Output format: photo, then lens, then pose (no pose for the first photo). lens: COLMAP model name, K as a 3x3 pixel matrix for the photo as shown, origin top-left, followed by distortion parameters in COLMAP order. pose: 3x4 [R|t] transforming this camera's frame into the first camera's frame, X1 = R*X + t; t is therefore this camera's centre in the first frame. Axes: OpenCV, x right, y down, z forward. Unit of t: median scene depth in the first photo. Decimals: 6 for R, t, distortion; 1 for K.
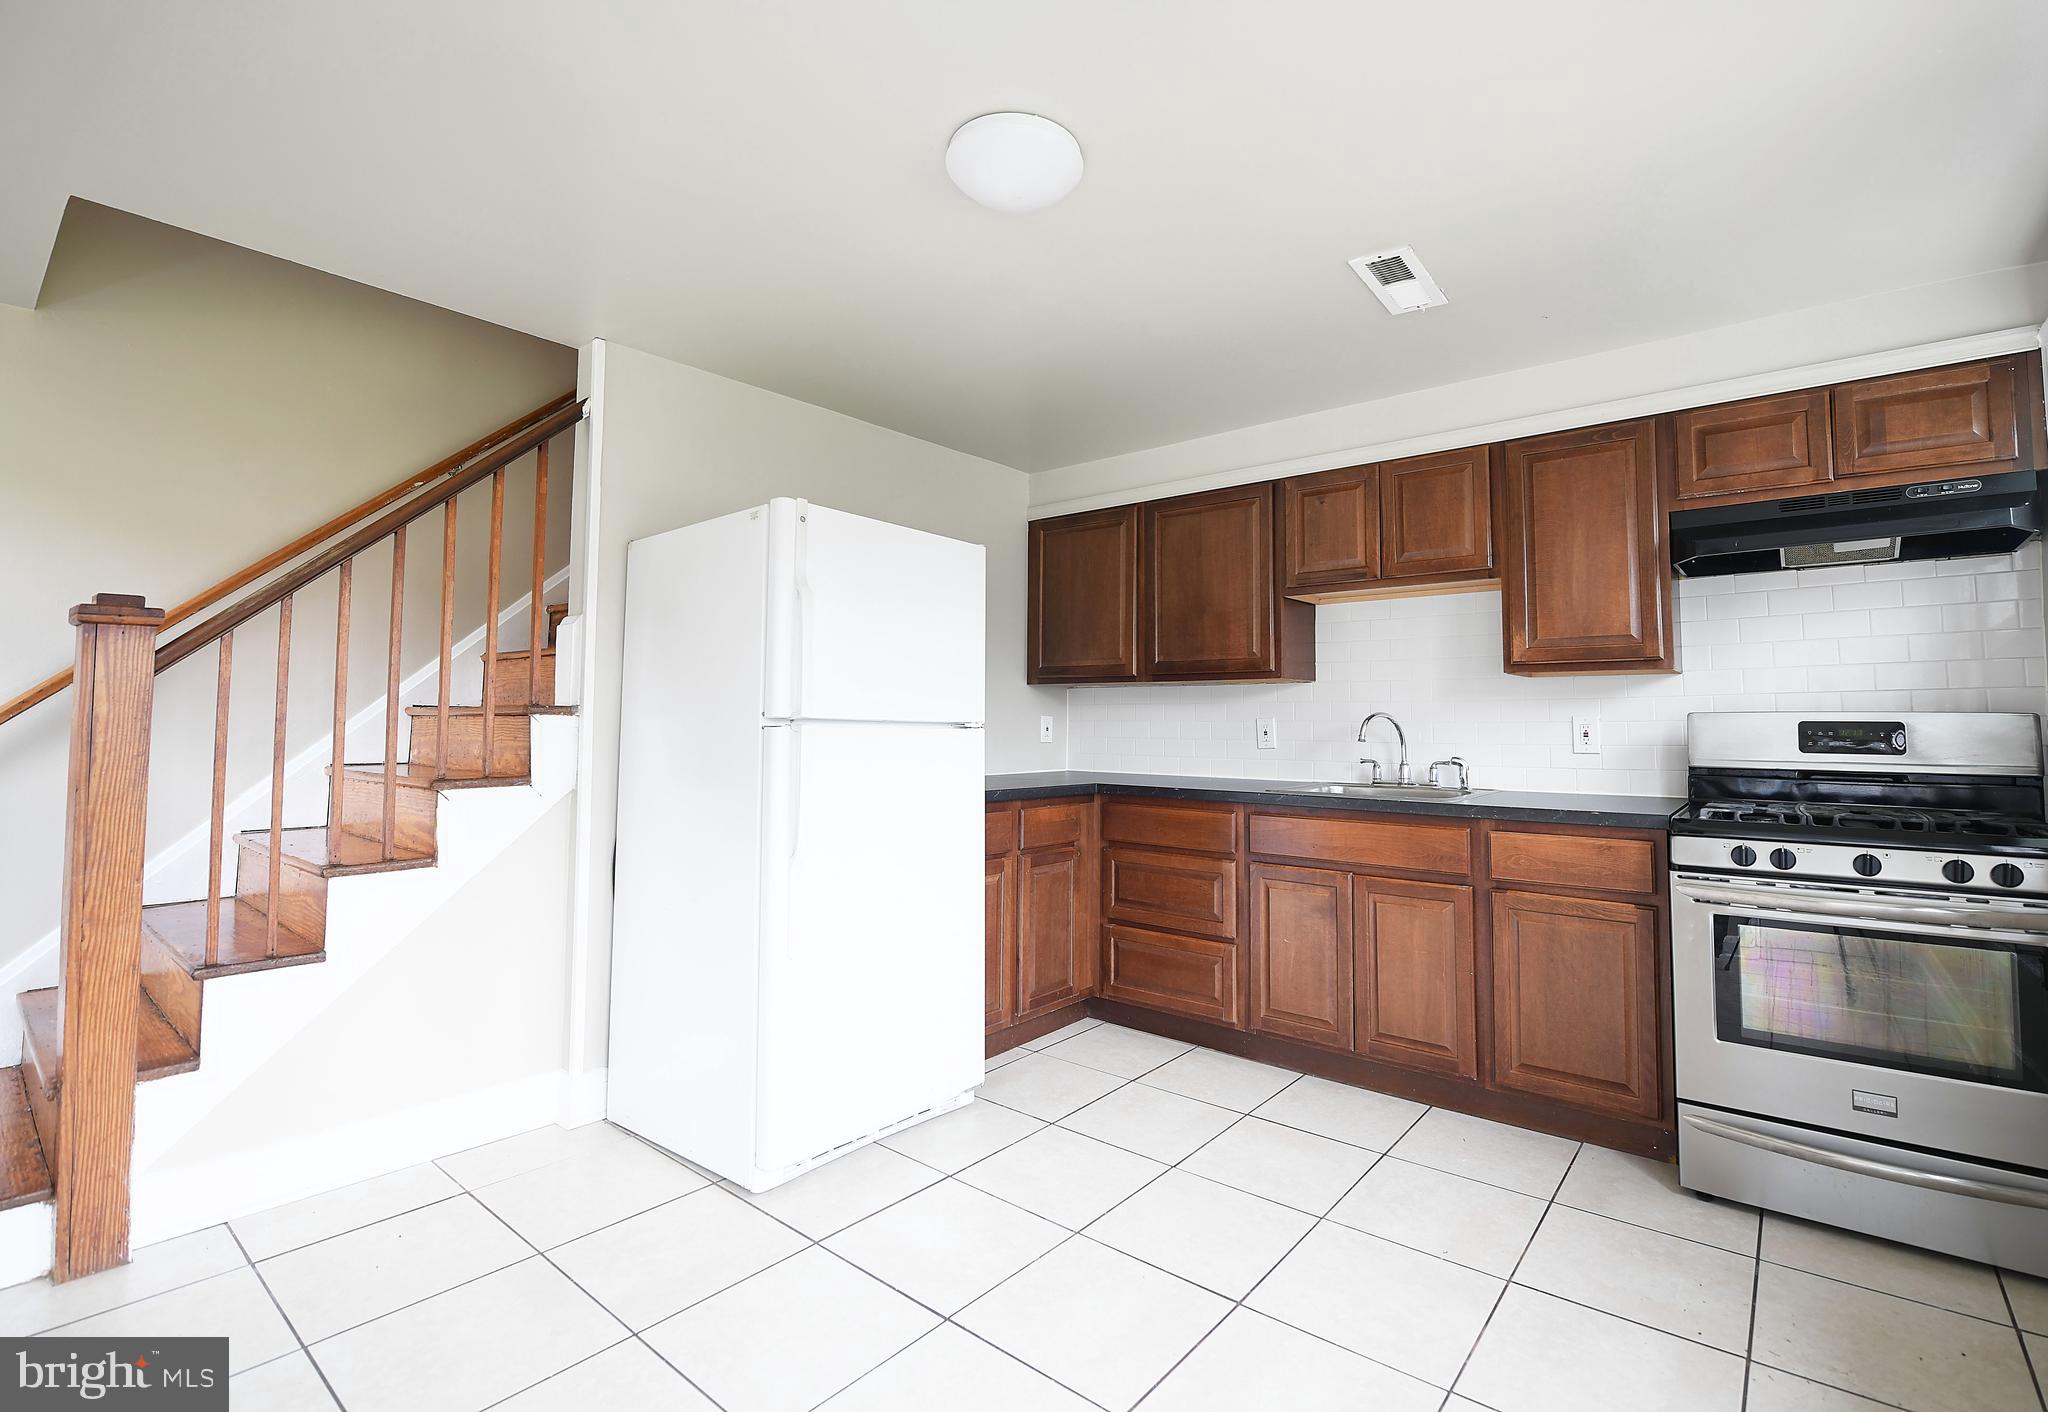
lens RADIAL K [[937.4, 0, 1054.3], [0, 937.4, 662.4], [0, 0, 1]] dist [-0.008862, -0.002519]
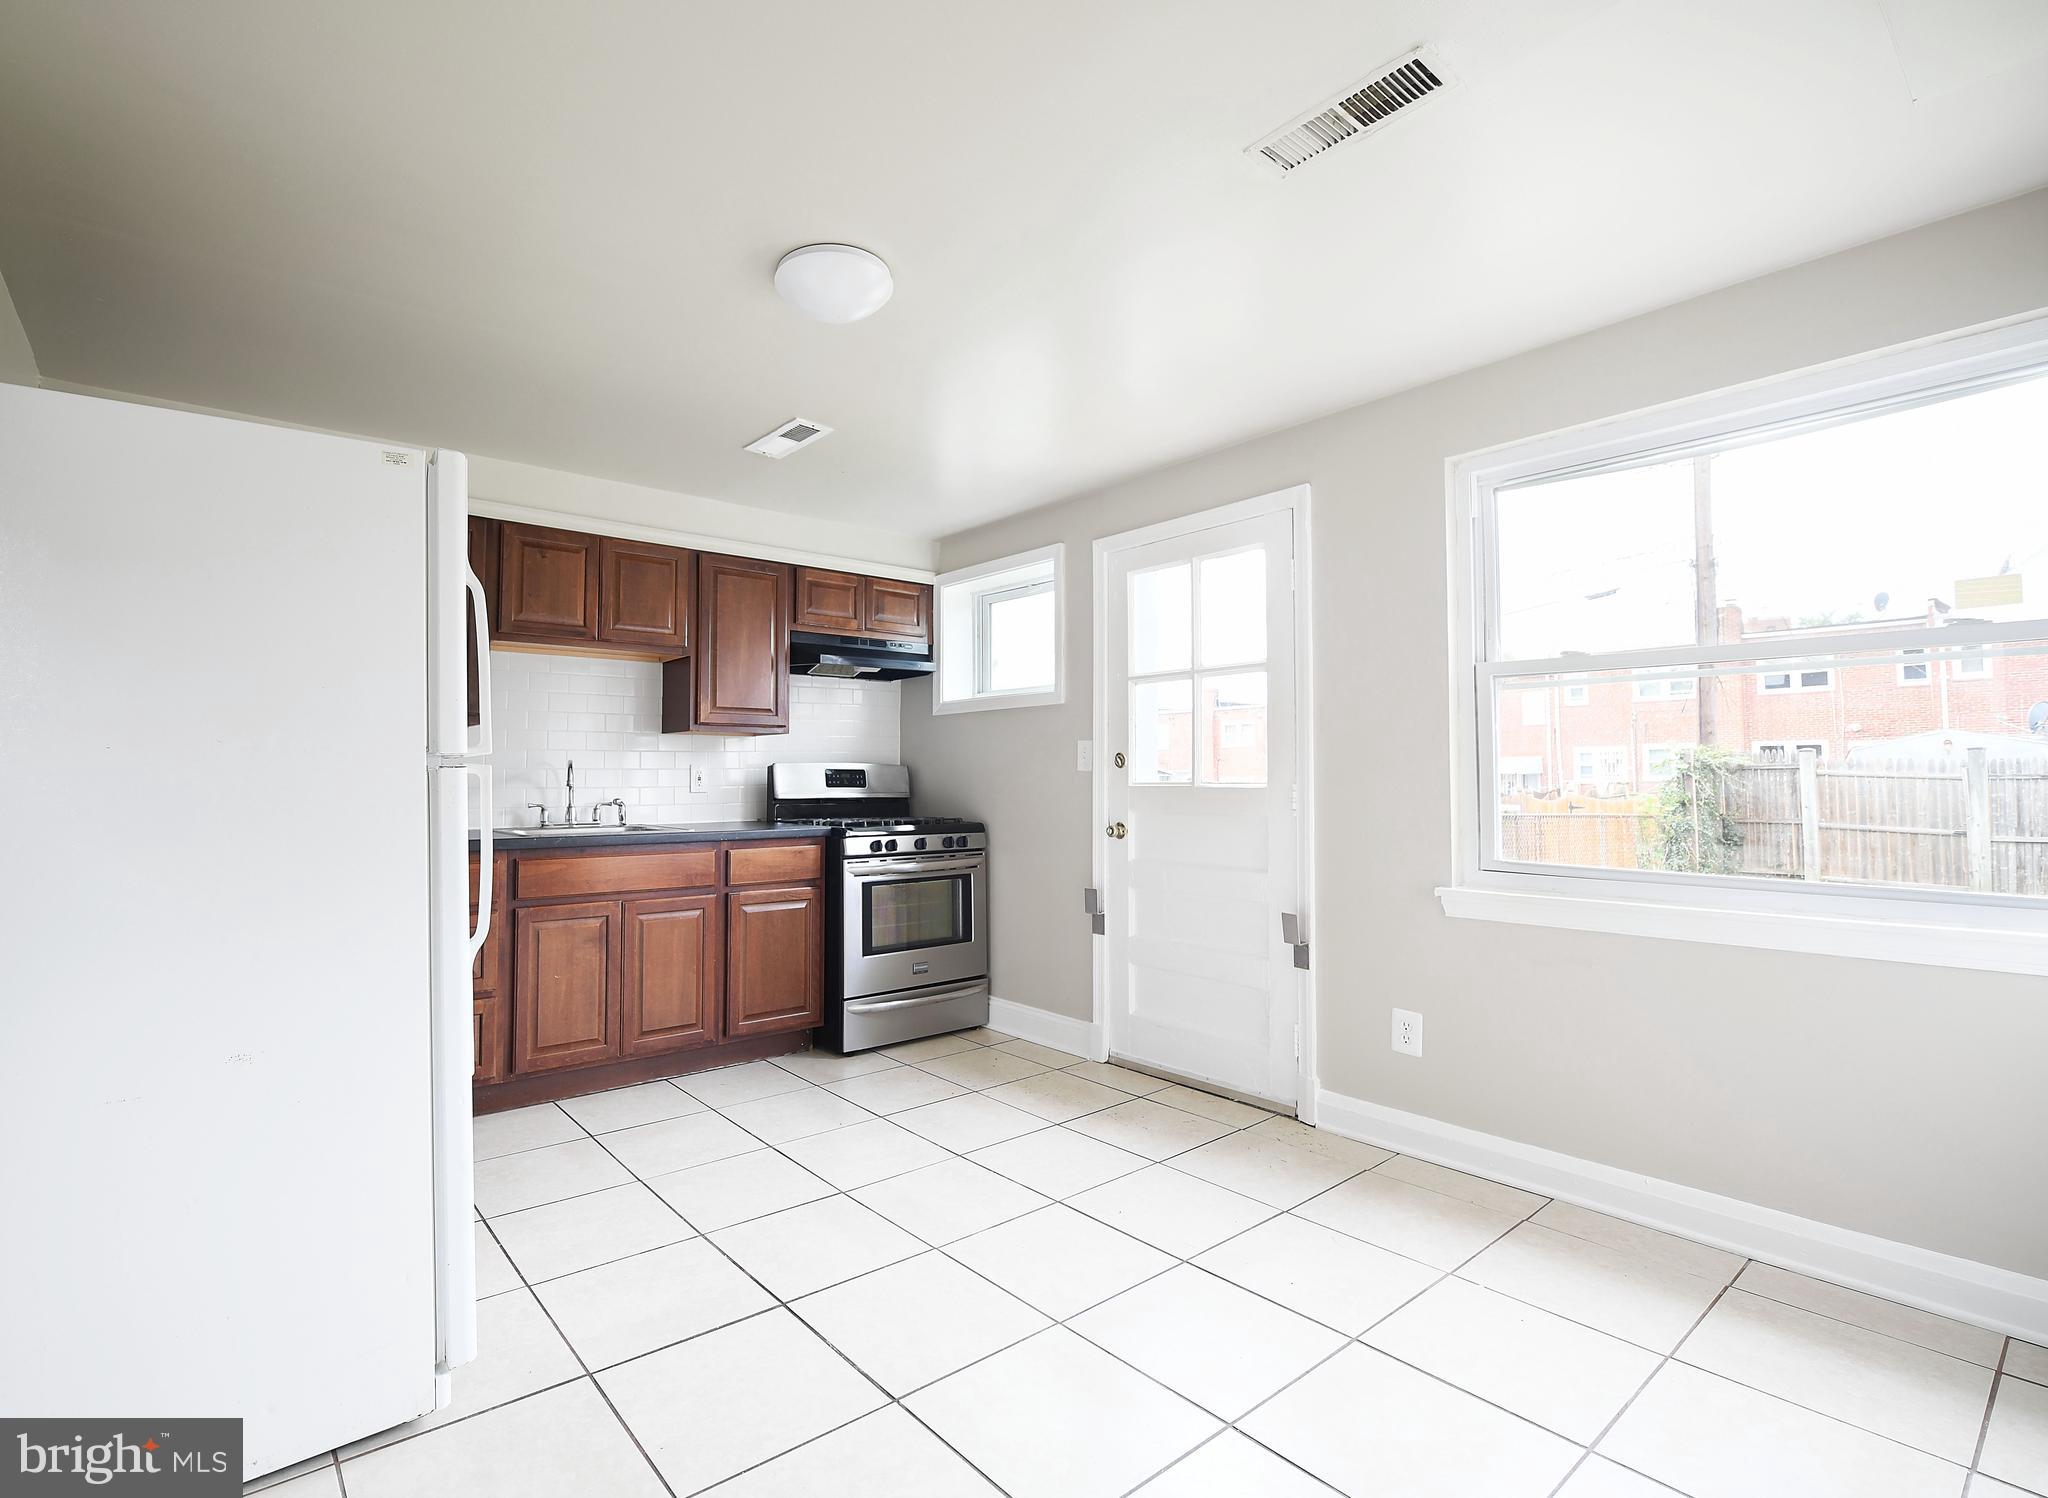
lens RADIAL K [[976.8, 0, 920.2], [0, 976.8, 731.5], [0, 0, 1]] dist [-0.009139, -0.002755]
pose [[0.238256, 0.041707, 0.970306, -0.793511], [-0.059502, 0.997828, -0.028279, 0.033889], [-0.969378, -0.050998, 0.240220, 0.394553]]
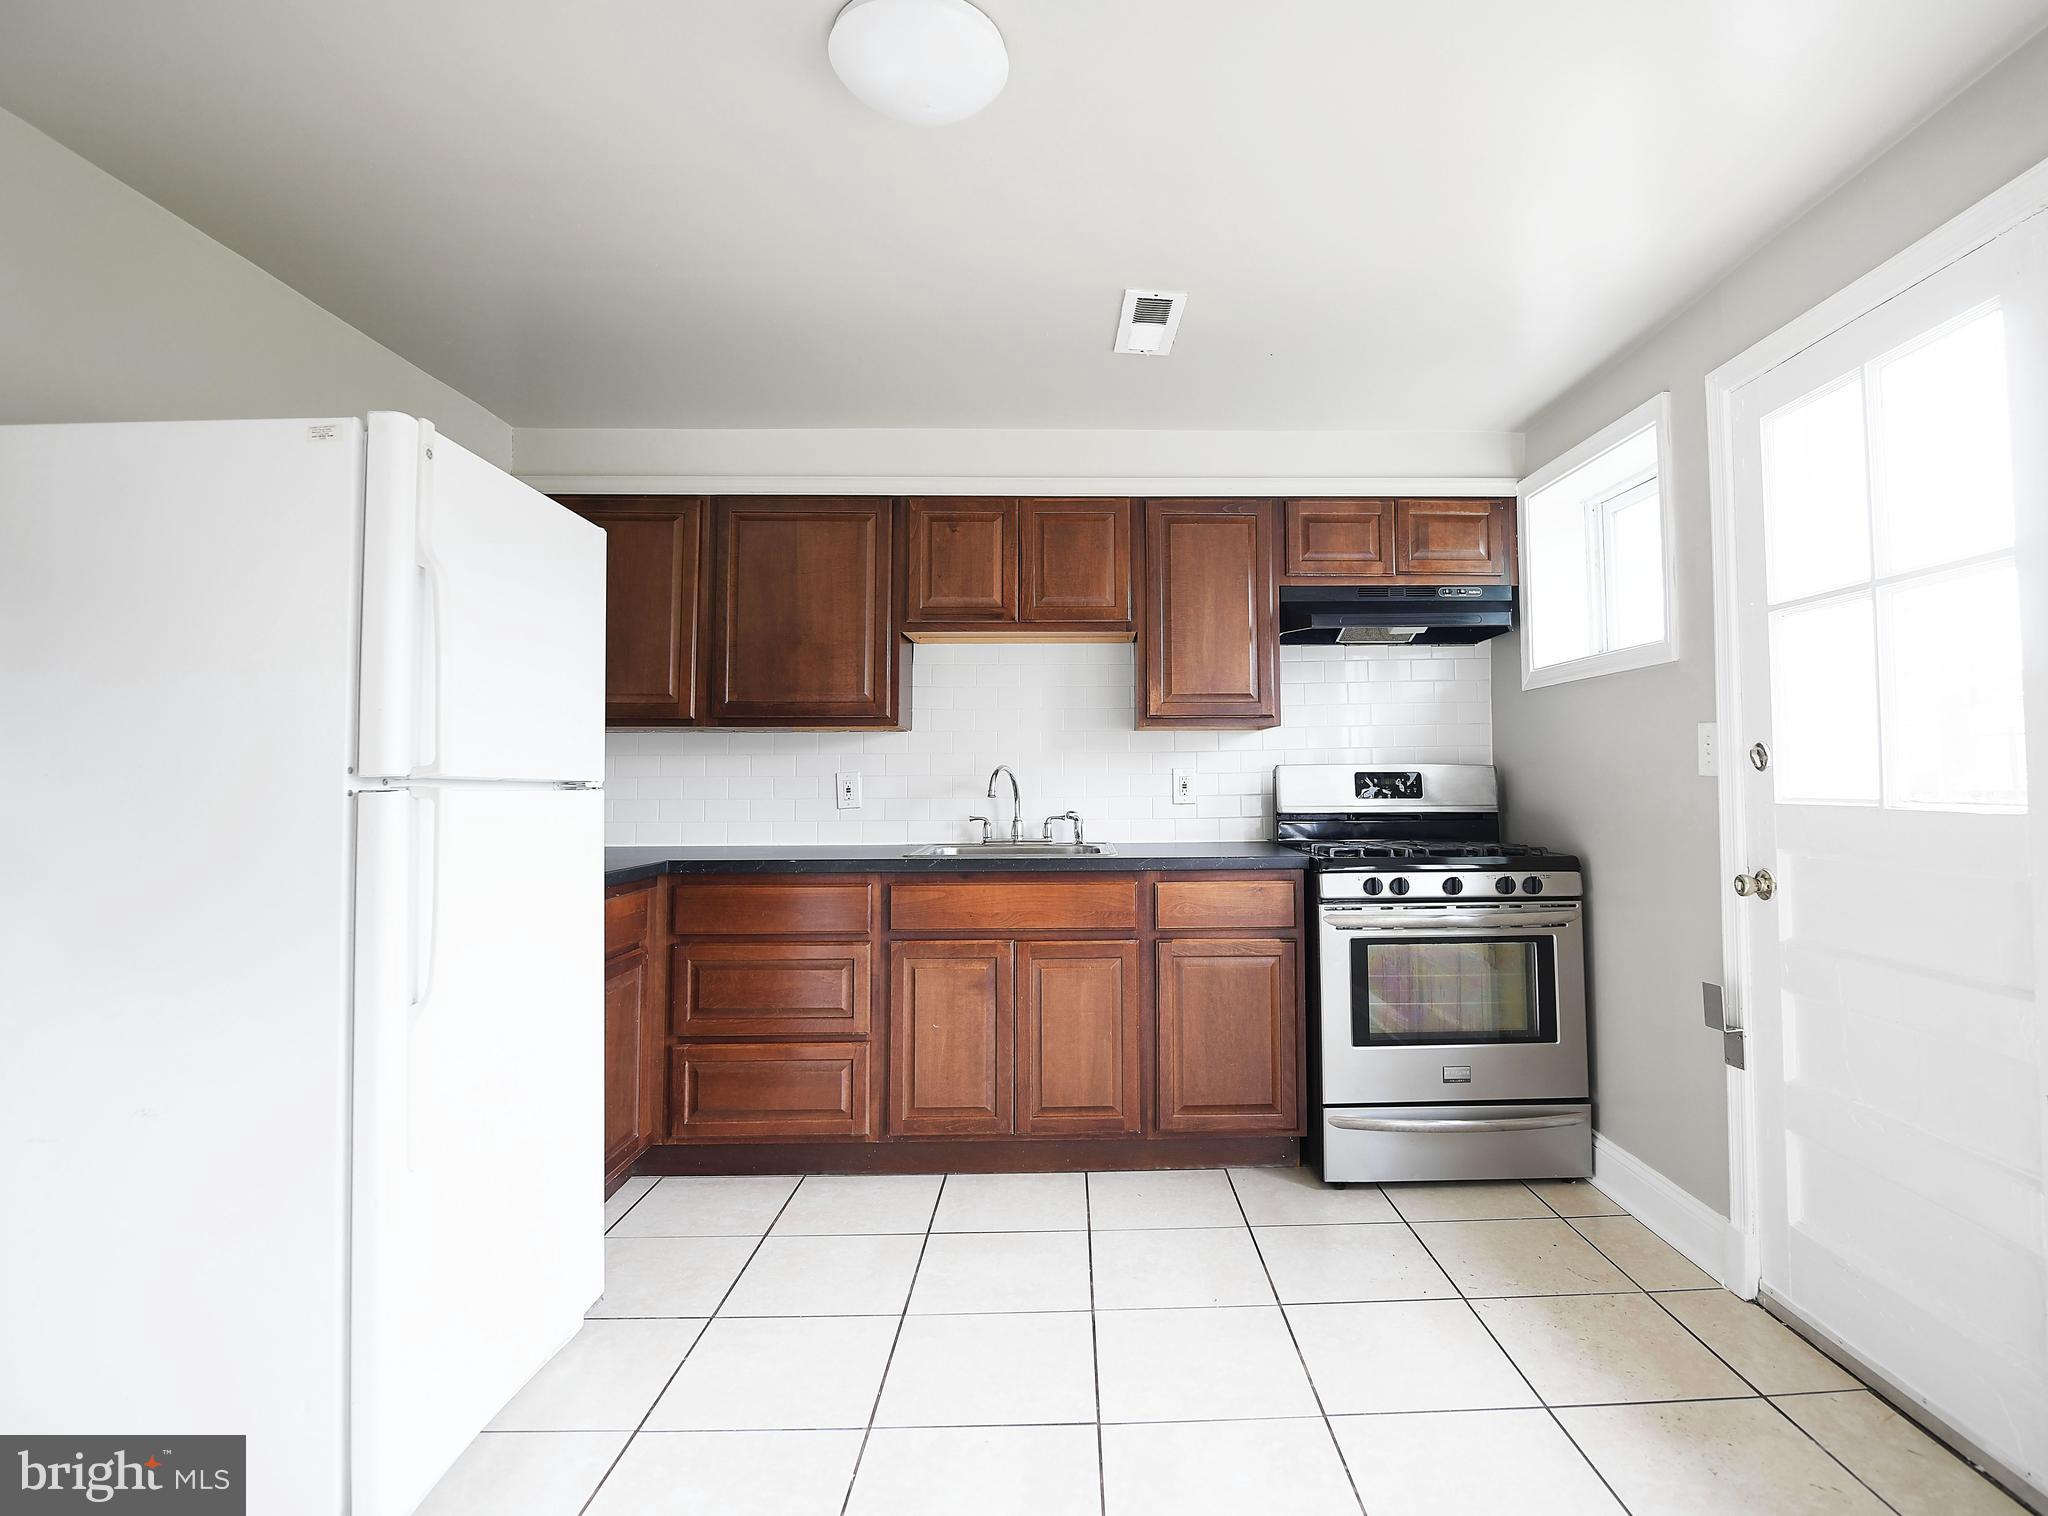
lens RADIAL K [[1087.1, 0, 1099.5], [0, 1087.1, 706.8], [0, 0, 1]] dist [-0.005406, -0.001128]
pose [[0.757666, 0.032300, 0.651842, -0.338869], [-0.032111, 0.999410, -0.012199, 0.006555], [-0.651852, -0.011688, 0.758257, 0.145779]]
